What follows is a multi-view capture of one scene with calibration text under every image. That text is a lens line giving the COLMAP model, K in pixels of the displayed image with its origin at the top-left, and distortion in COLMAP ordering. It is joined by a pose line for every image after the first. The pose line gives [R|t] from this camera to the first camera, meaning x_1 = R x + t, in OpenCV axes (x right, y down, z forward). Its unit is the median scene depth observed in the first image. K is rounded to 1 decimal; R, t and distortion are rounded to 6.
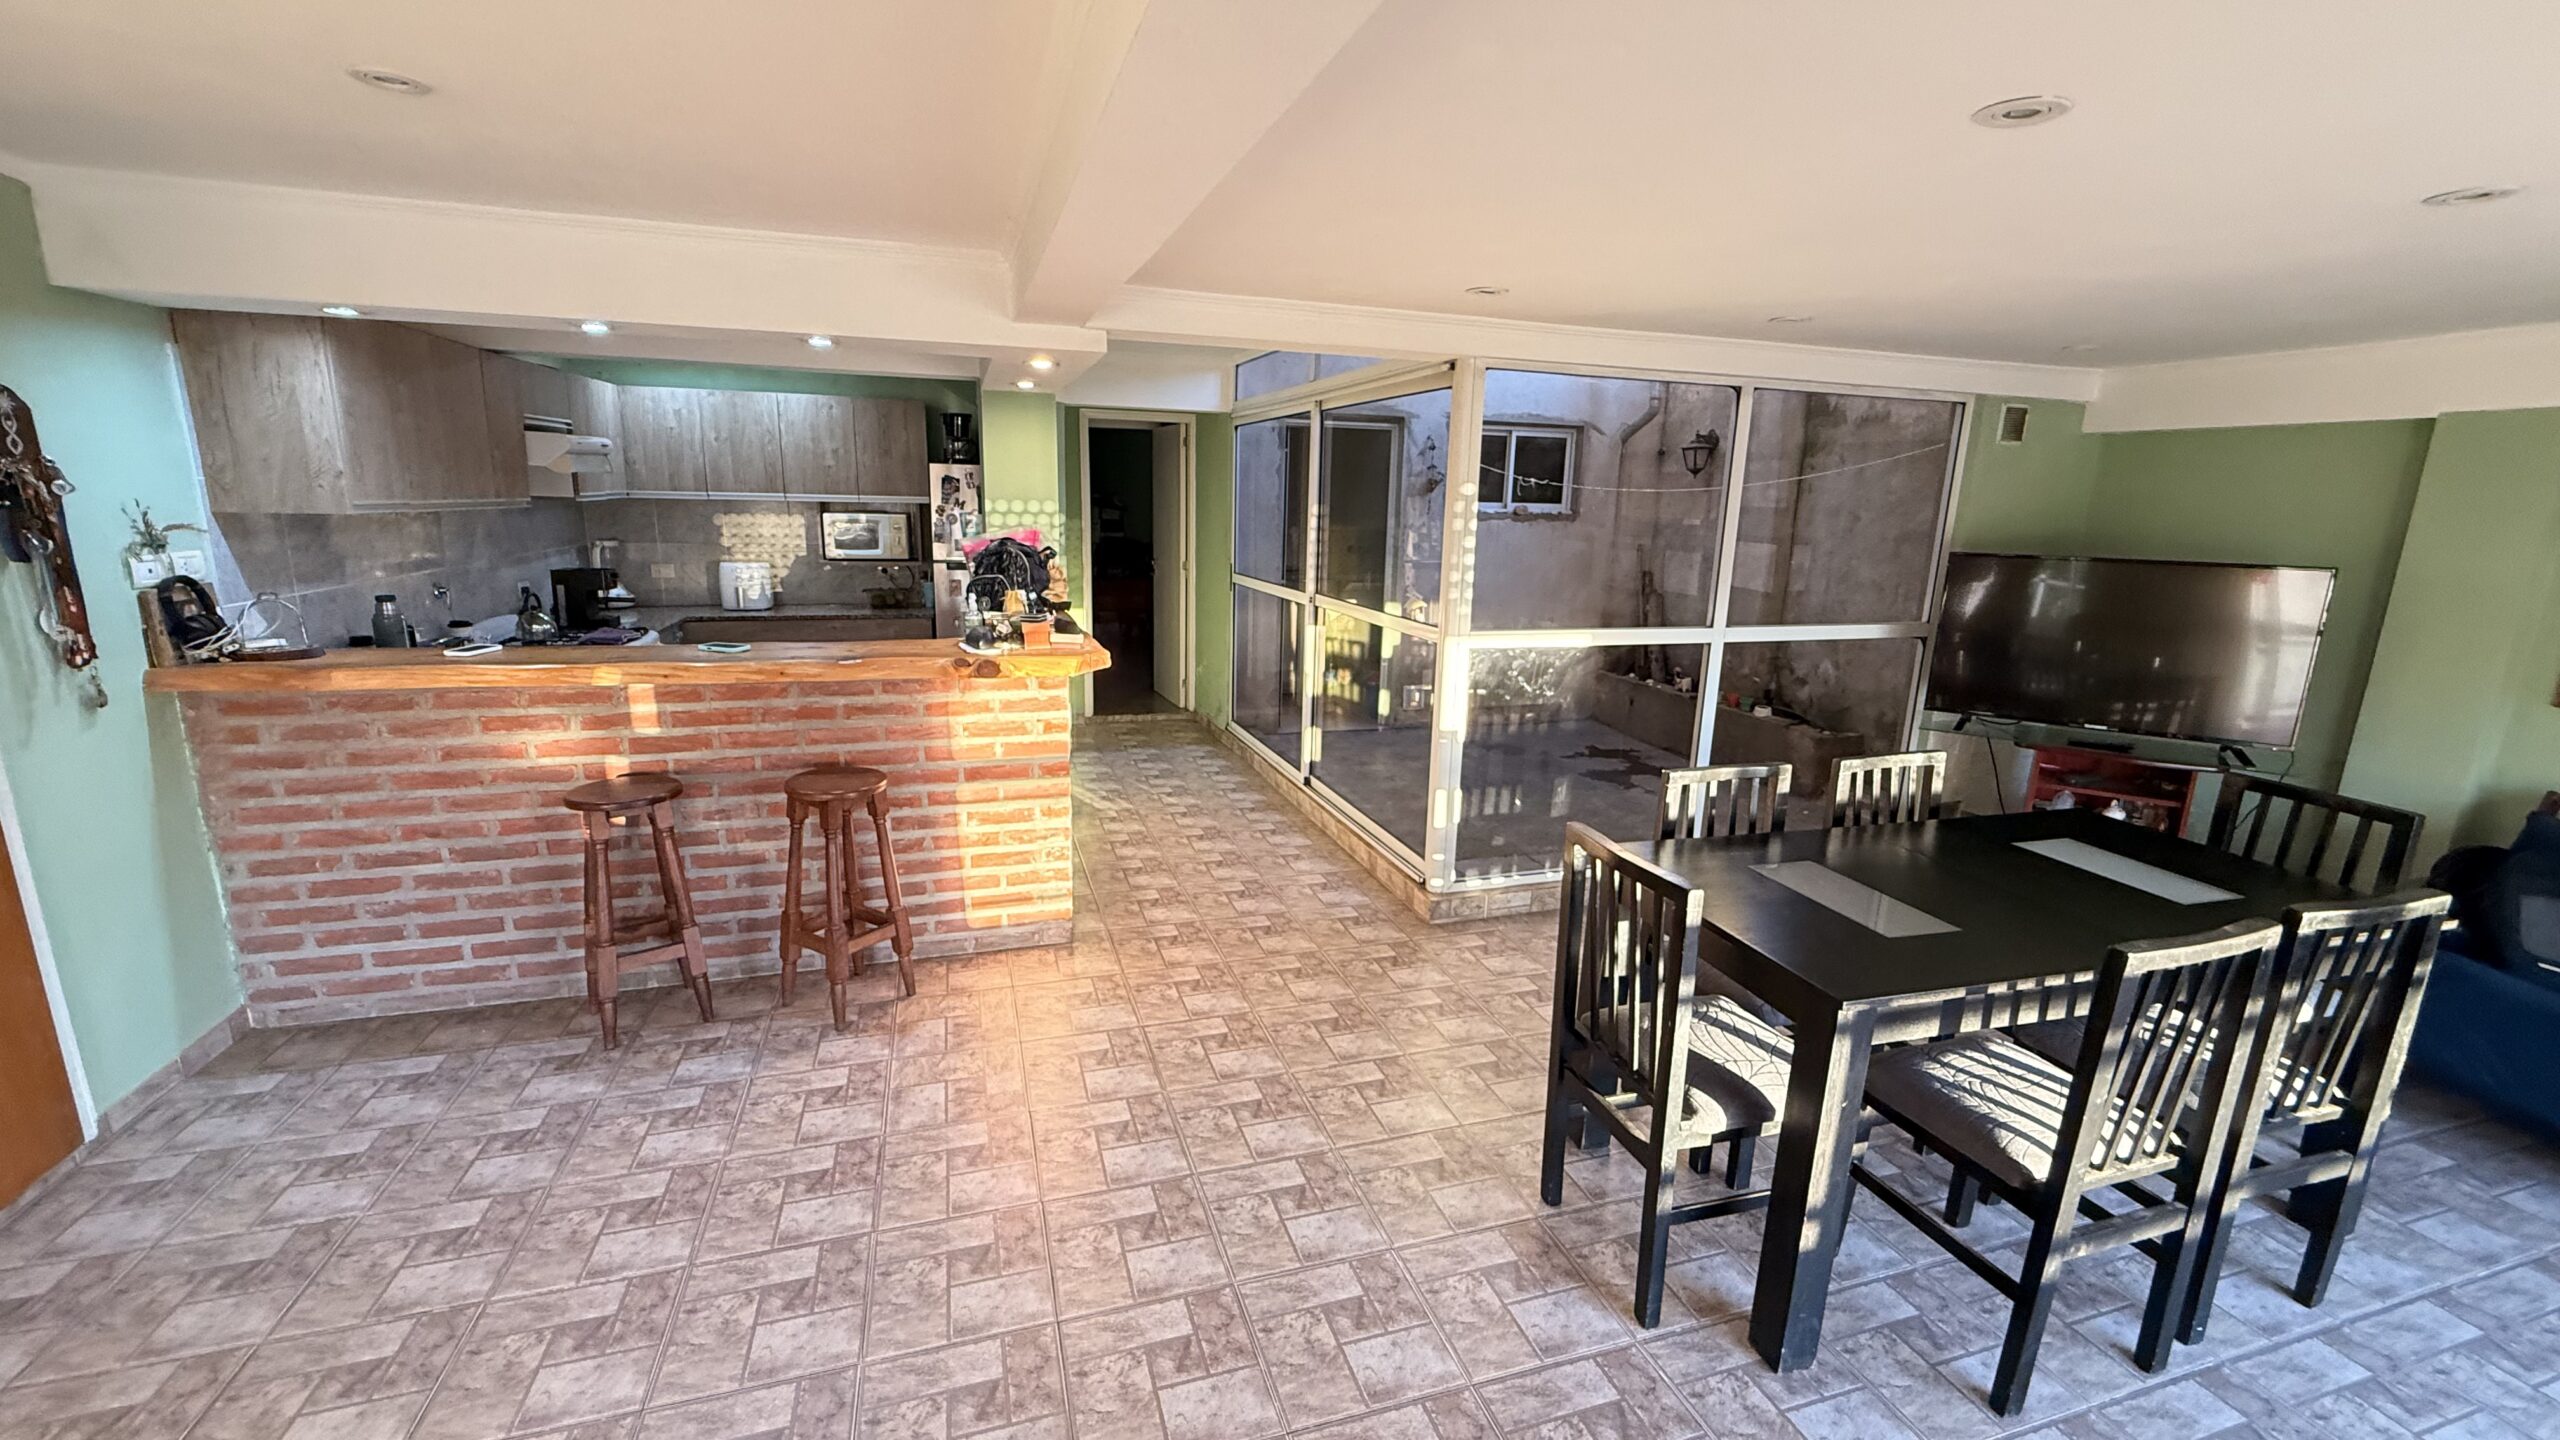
lens RADIAL K [[1018.2, 0, 1276.3], [0, 1018.2, 719.0], [0, 0, 1]] dist [-0.000668, 0.000350]
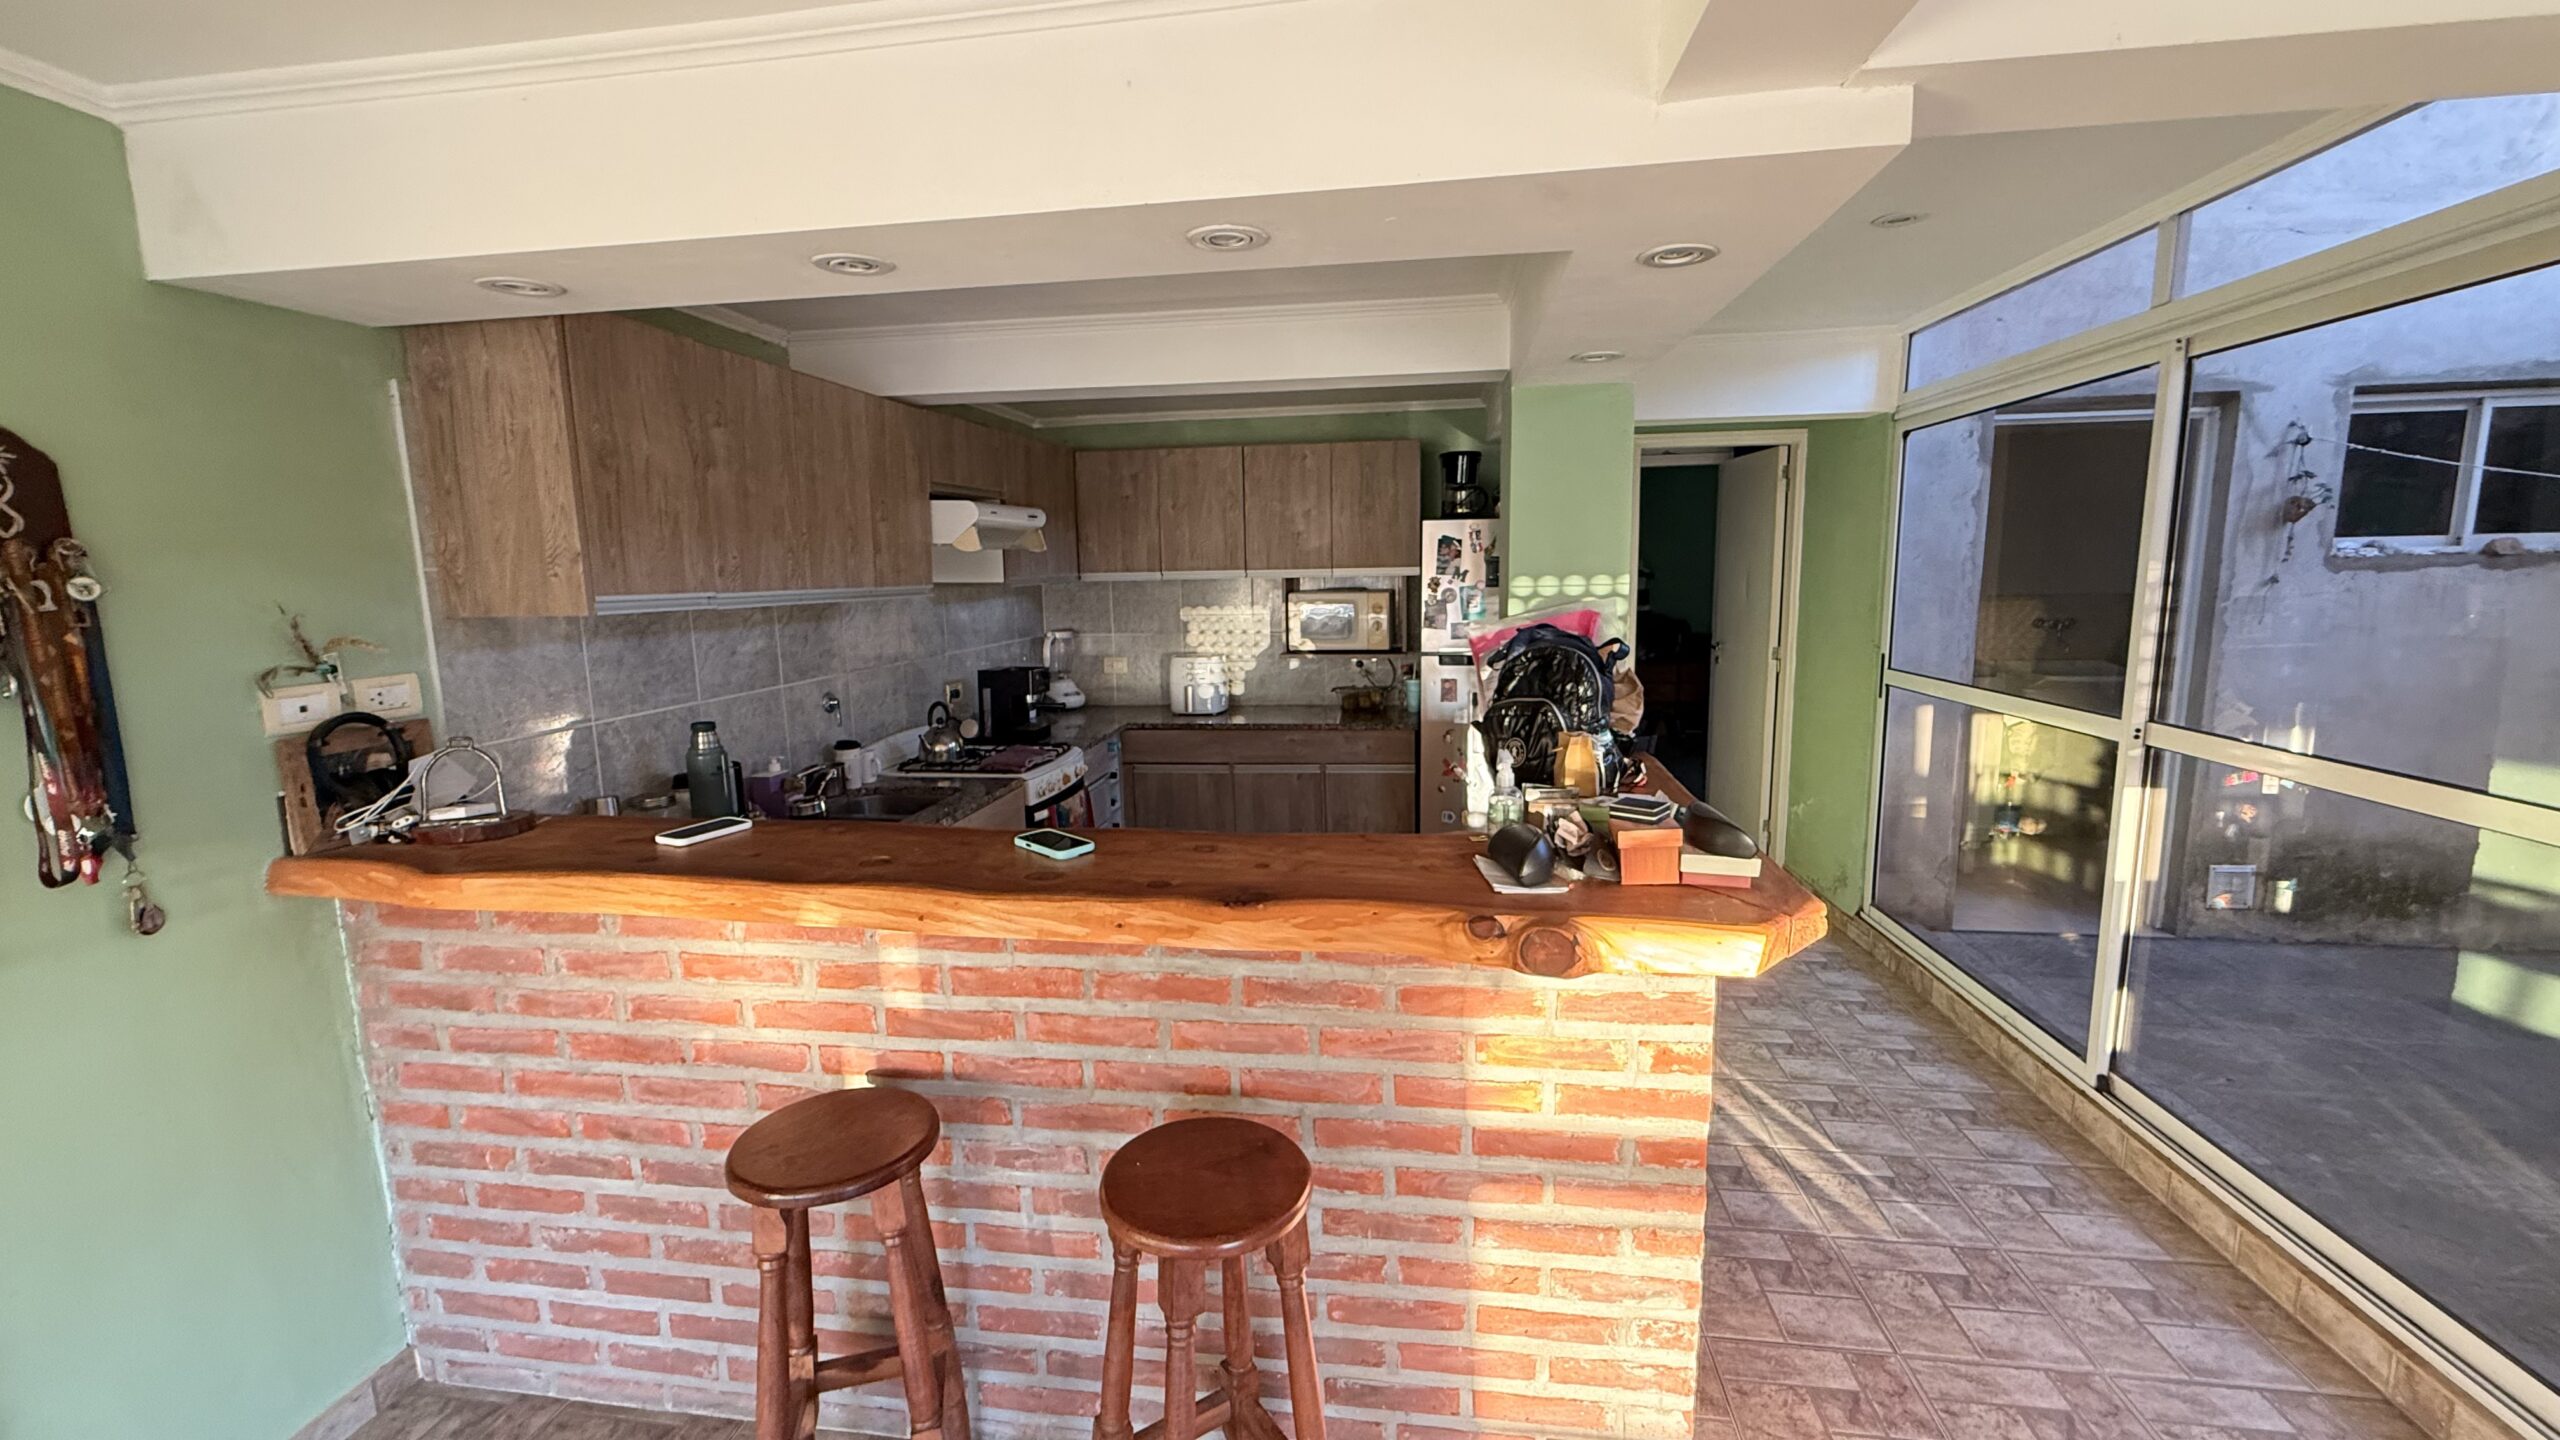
lens RADIAL K [[1018.2, 0, 1276.3], [0, 1018.2, 719.0], [0, 0, 1]] dist [-0.000668, 0.000350]
pose [[0.897510, 0.025047, -0.440282, -0.197900], [-0.055556, 0.996853, -0.056541, -0.112253], [0.437480, 0.075206, 0.896078, 0.560359]]
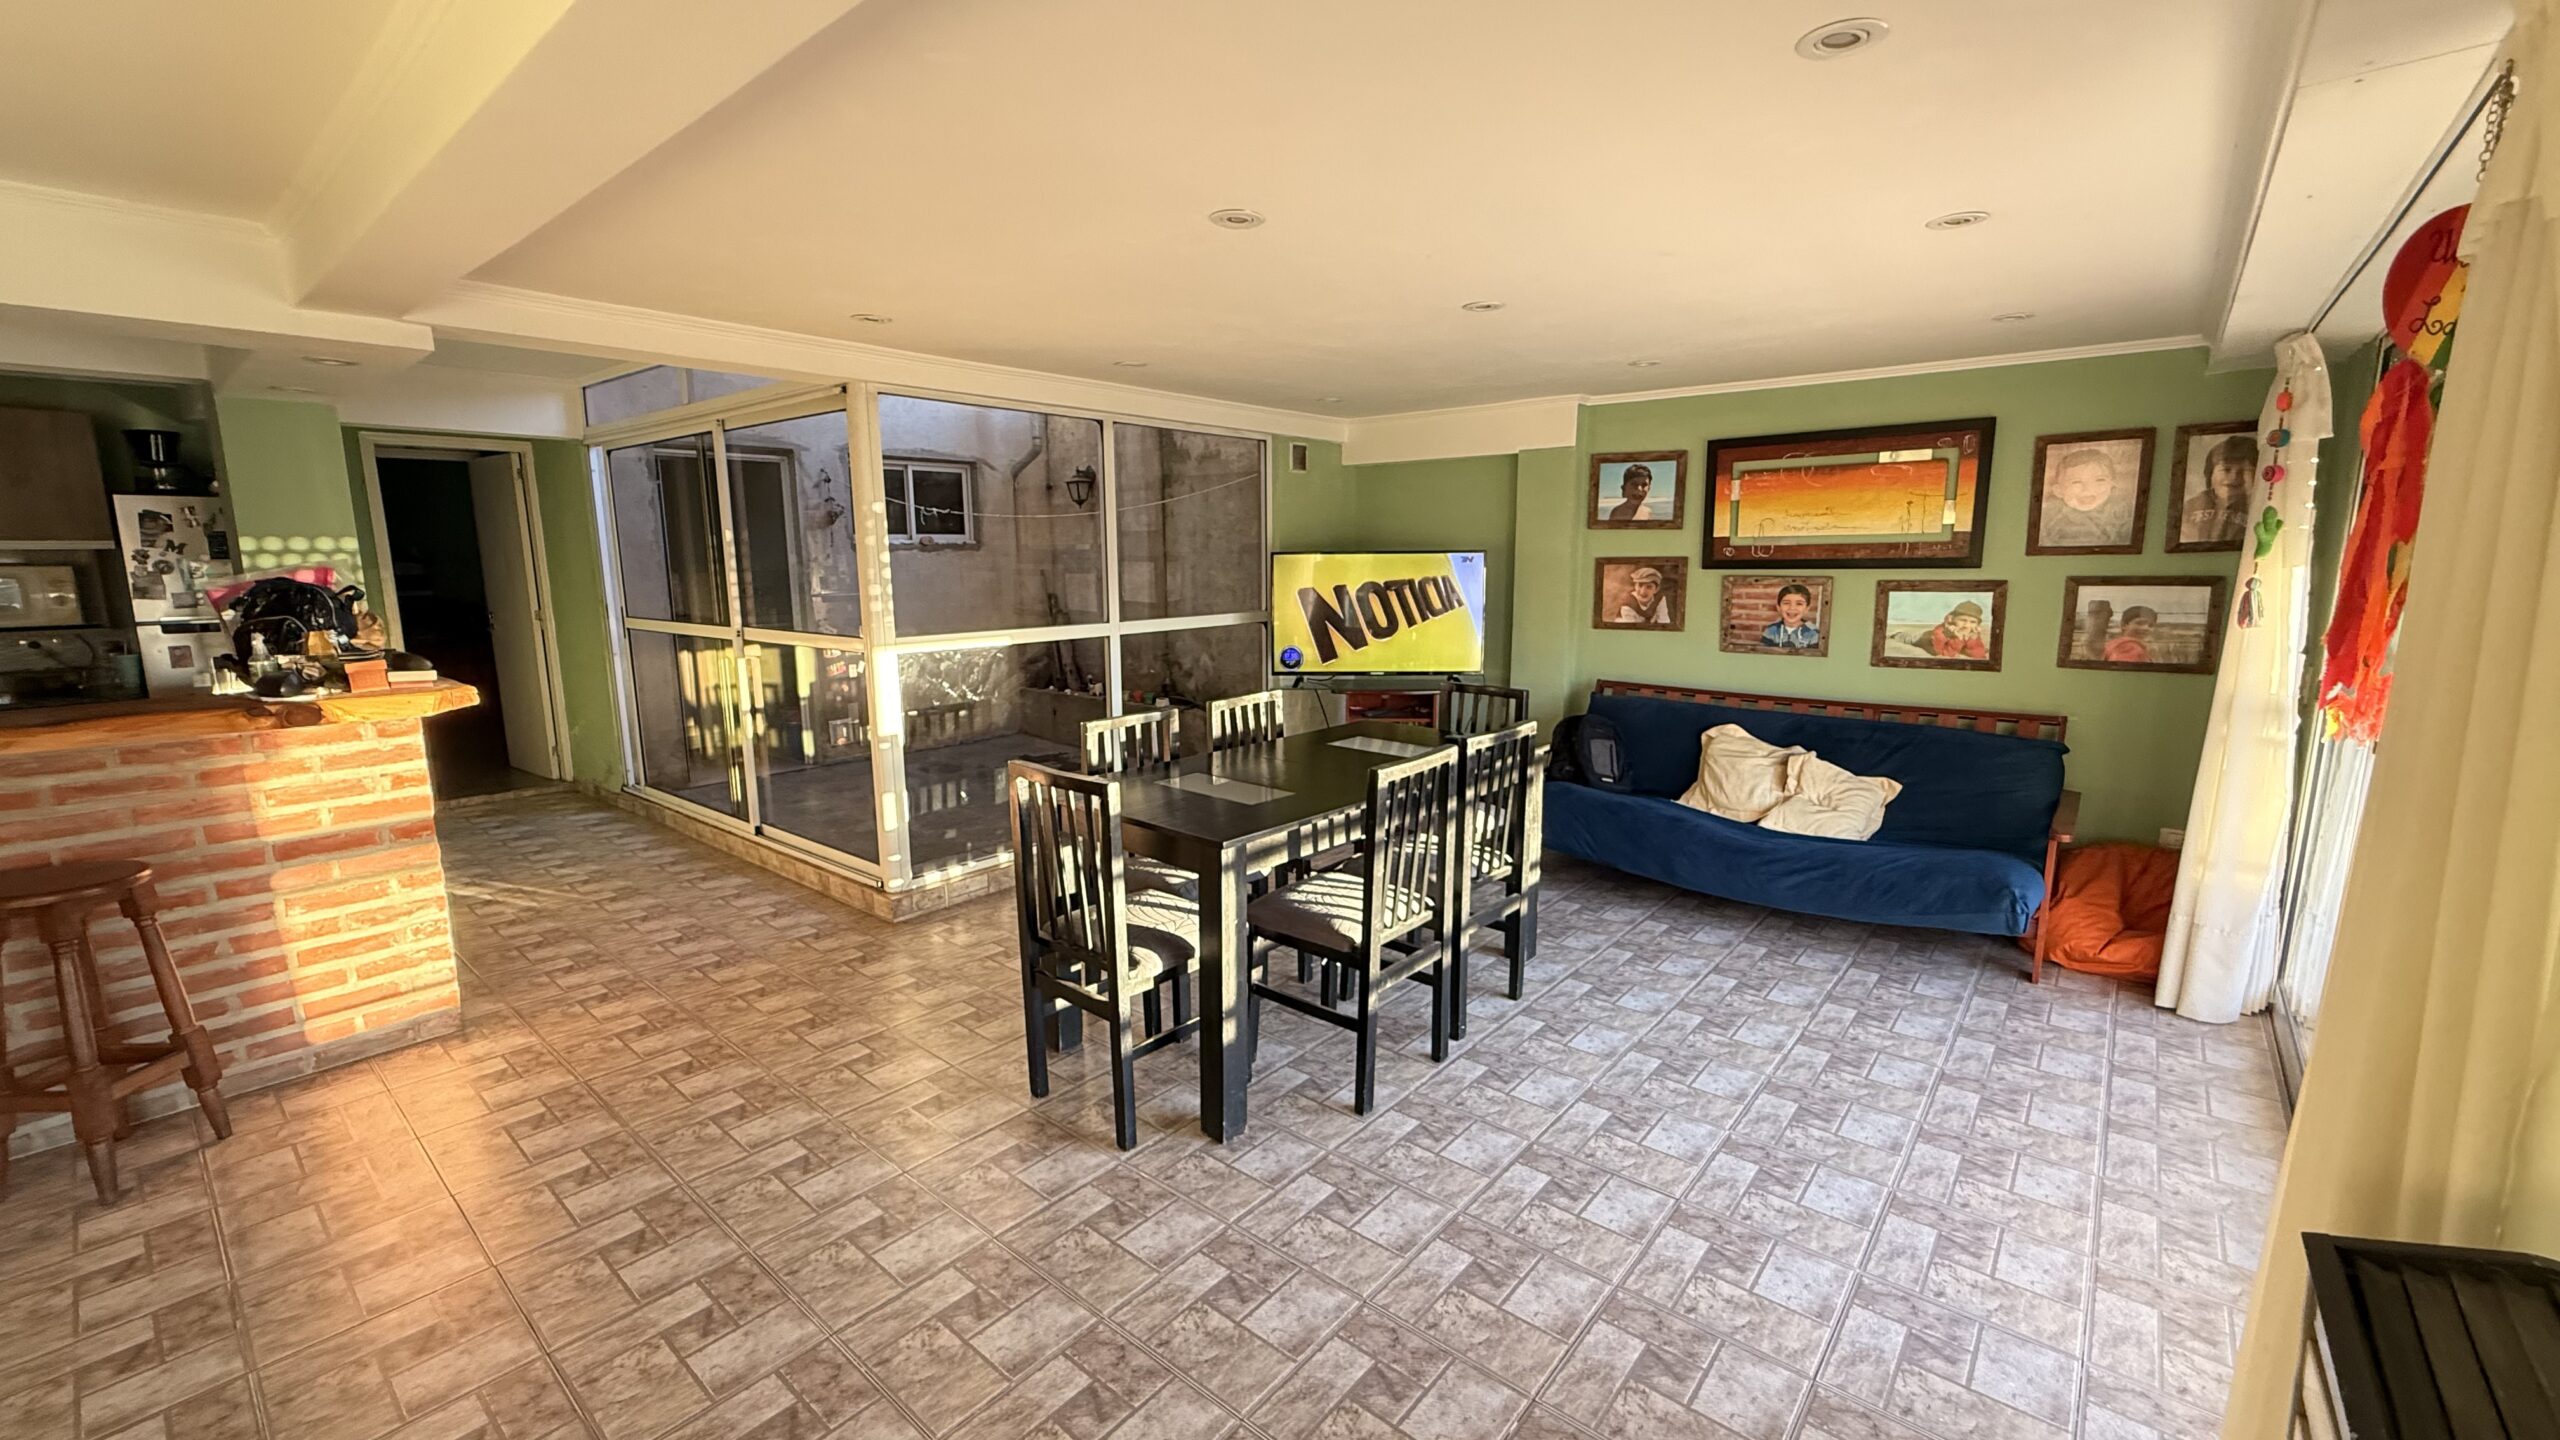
lens RADIAL K [[1015.3, 0, 1273.3], [0, 1015.3, 719.0], [0, 0, 1]] dist [-0.001077, 0.000254]
pose [[0.847257, -0.116607, 0.518226, -0.039848], [0.141169, 0.989953, -0.008048, 0.071353], [-0.512081, 0.079976, 0.855206, -0.116256]]
